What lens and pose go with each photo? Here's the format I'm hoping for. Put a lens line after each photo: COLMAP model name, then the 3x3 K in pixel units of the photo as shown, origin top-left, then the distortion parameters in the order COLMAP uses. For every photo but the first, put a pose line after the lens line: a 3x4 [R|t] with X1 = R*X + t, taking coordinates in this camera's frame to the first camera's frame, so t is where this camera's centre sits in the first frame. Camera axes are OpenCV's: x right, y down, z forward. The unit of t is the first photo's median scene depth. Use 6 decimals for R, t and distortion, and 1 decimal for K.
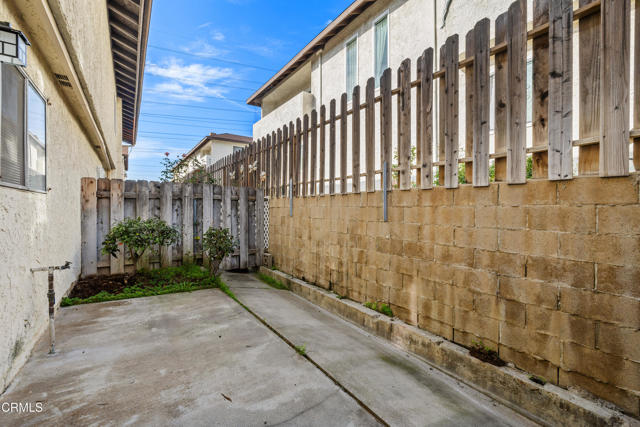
lens RADIAL K [[270.8, 0, 323.3], [0, 270.8, 209.5], [0, 0, 1]] dist [0.000539, 0.000453]
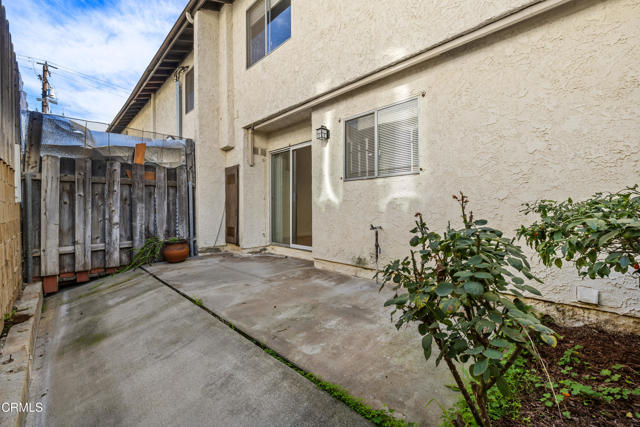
lens RADIAL K [[270.8, 0, 323.3], [0, 270.8, 209.5], [0, 0, 1]] dist [0.000539, 0.000453]
pose [[-0.987756, 0.003367, -0.155970, -0.362086], [0.003490, 0.999994, -0.000511, 0.087179], [0.155968, -0.001049, -0.987762, 1.843664]]
